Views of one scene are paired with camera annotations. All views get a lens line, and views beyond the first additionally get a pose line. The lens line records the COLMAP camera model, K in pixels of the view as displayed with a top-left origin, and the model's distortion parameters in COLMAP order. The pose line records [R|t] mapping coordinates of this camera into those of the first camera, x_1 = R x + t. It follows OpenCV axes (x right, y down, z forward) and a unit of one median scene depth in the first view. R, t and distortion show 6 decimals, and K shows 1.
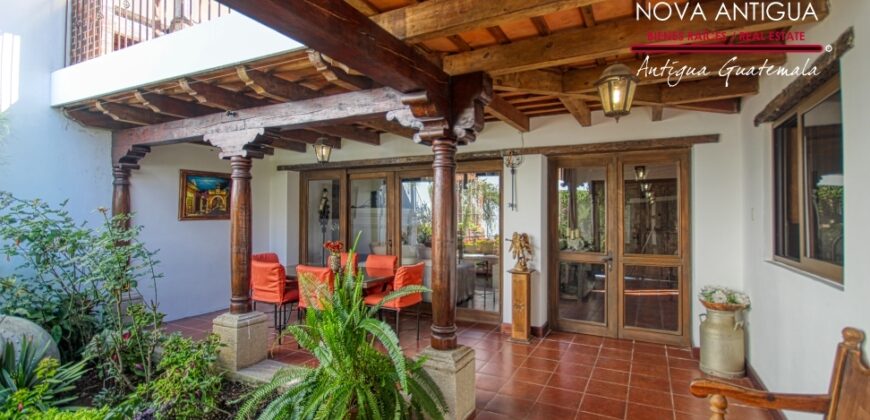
lens RADIAL K [[411.0, 0, 435.0], [0, 411.0, 210.0], [0, 0, 1]] dist [0.000204, -0.000068]
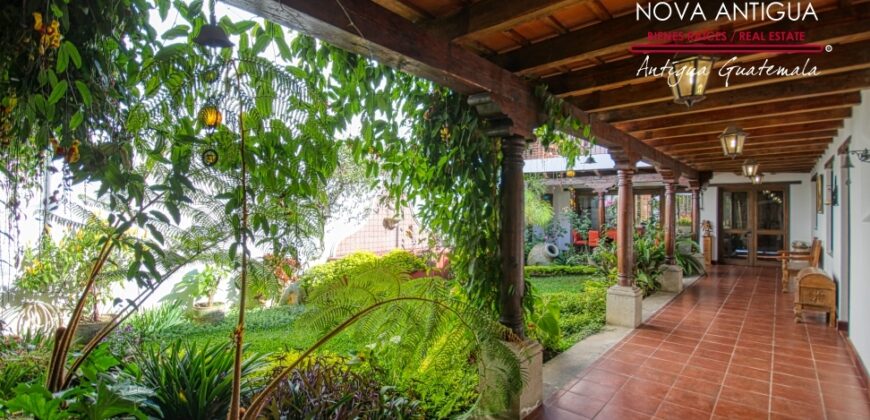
lens RADIAL K [[400.3, 0, 435.0], [0, 400.3, 210.0], [0, 0, 1]] dist [-0.000717, -0.000104]
pose [[0.973702, -0.002512, -0.227811, -0.790502], [0.004677, 0.999949, 0.008963, -0.033384], [0.227777, -0.009793, 0.973664, -1.601787]]
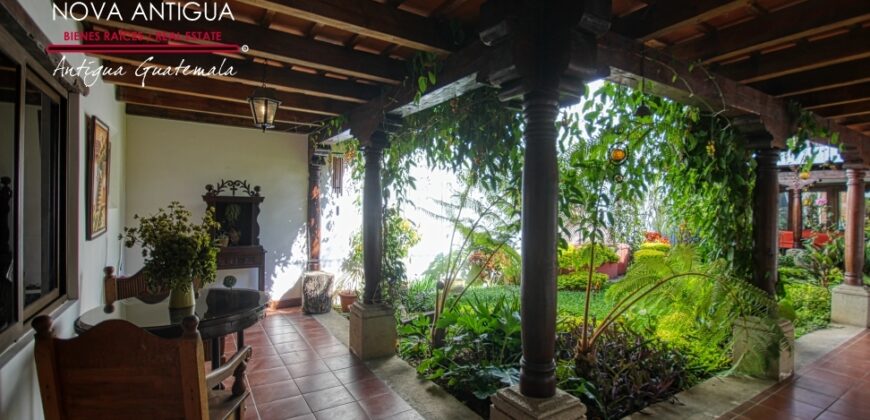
lens RADIAL K [[404.7, 0, 455.4], [0, 404.7, 207.3], [0, 0, 1]] dist [0.000747, -0.000280]
pose [[0.877607, 0.007144, -0.479327, -1.219330], [-0.000878, 0.999911, 0.013295, -0.050594], [0.479380, -0.011247, 0.877535, -2.364881]]
